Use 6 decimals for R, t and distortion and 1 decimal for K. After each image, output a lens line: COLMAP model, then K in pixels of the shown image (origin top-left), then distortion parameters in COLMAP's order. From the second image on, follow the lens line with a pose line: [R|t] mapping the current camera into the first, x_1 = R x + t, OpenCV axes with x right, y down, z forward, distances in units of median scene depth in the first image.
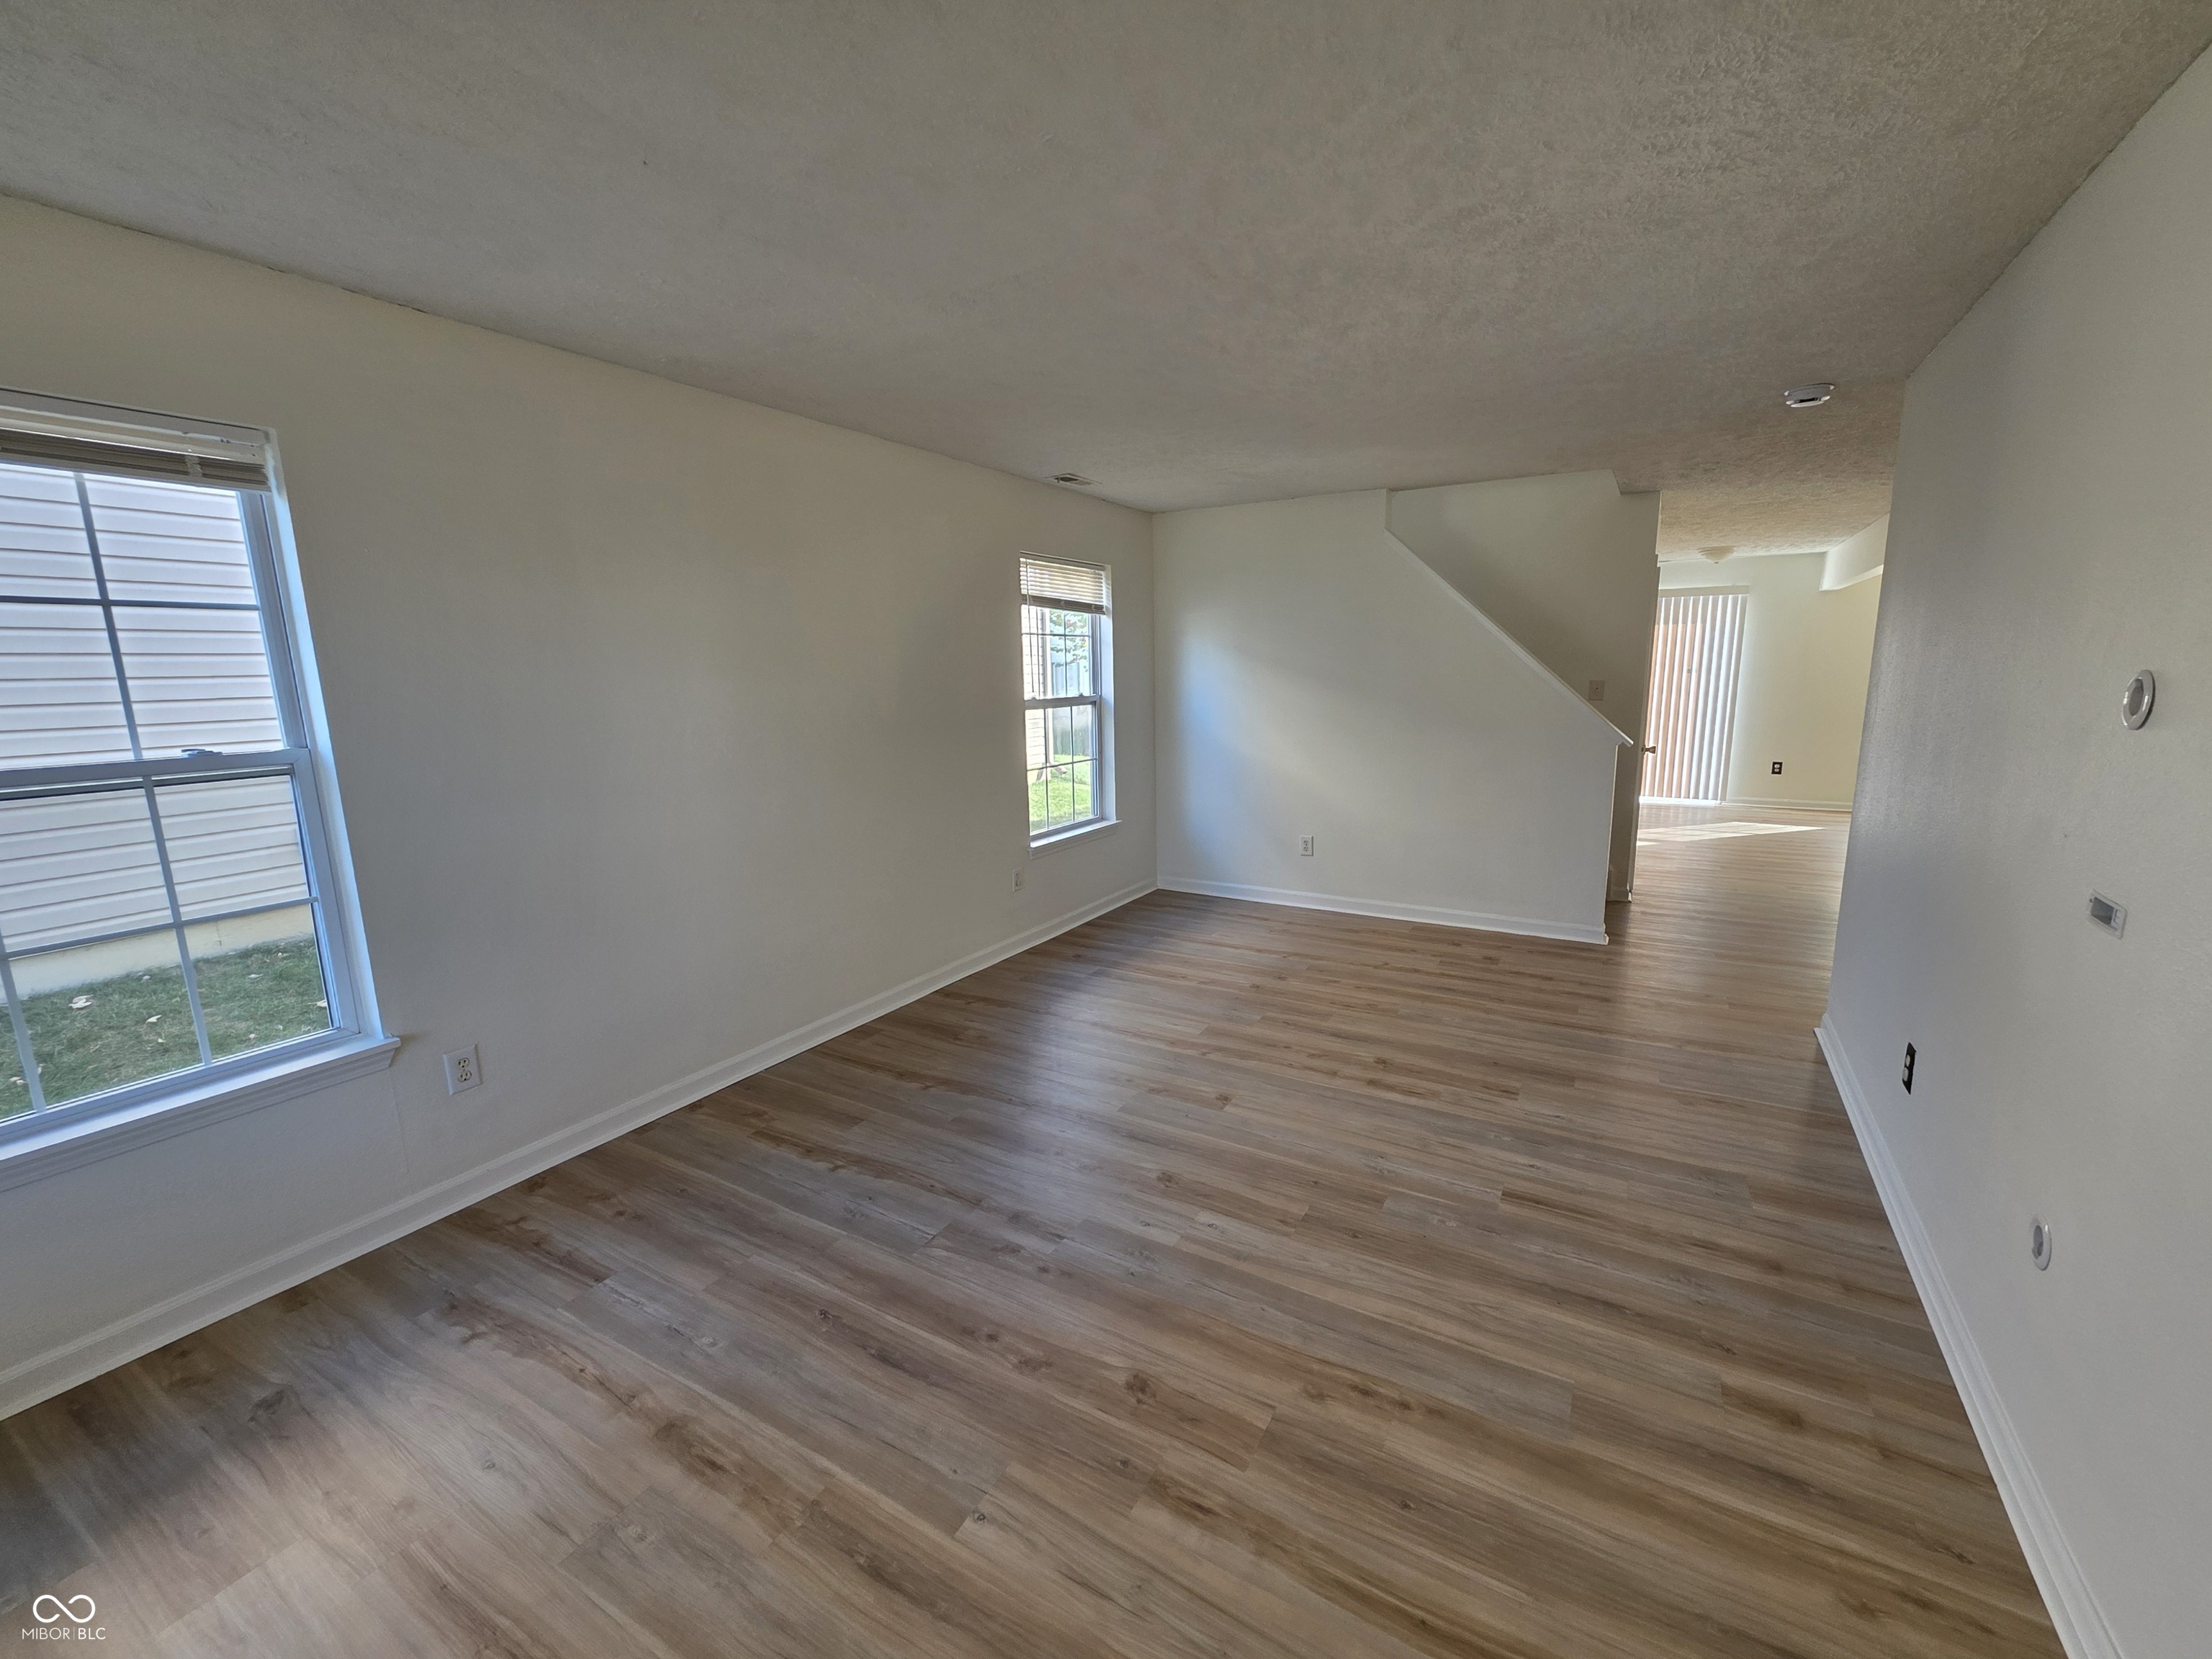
lens RADIAL K [[888.6, 0, 1125.1], [0, 888.6, 833.0], [0, 0, 1]] dist [-0.000712, -0.000250]
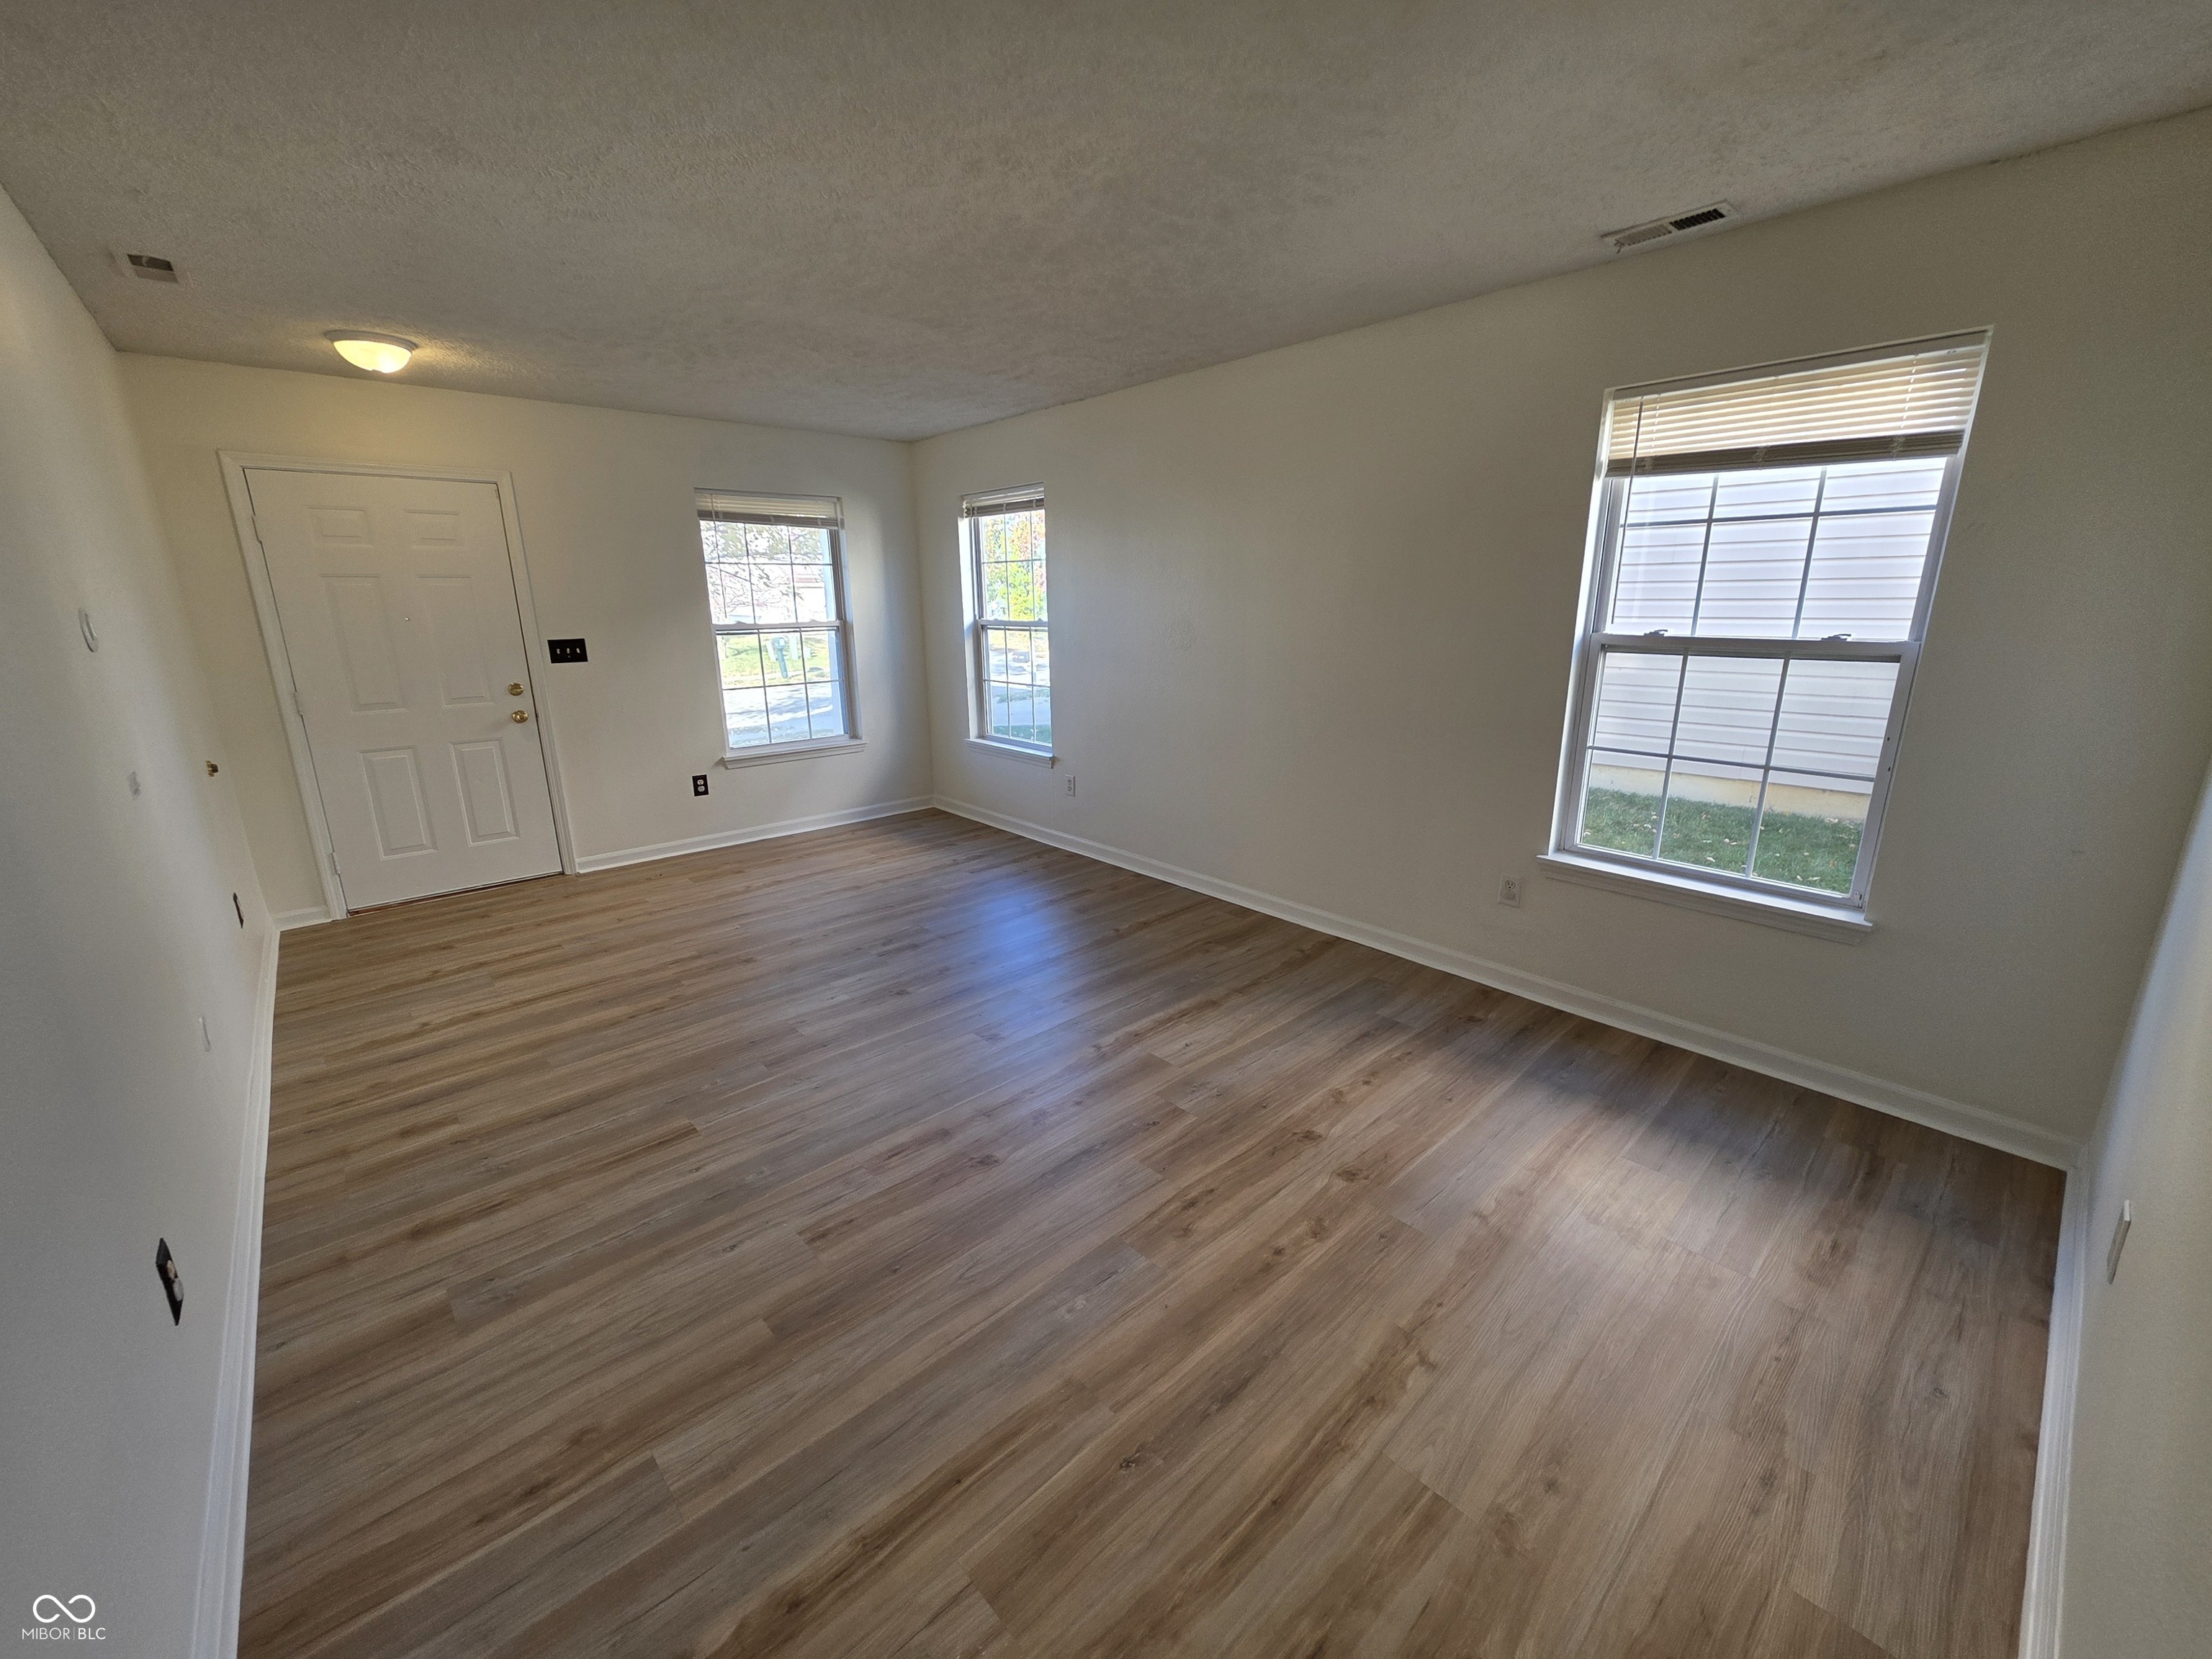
lens RADIAL K [[888.6, 0, 1125.1], [0, 888.6, 833.0], [0, 0, 1]] dist [-0.000712, -0.000250]
pose [[-0.292208, 0.268816, -0.917798, 1.100851], [-0.163838, 0.931425, 0.324970, -0.308360], [0.942216, 0.245329, -0.228128, 1.583943]]
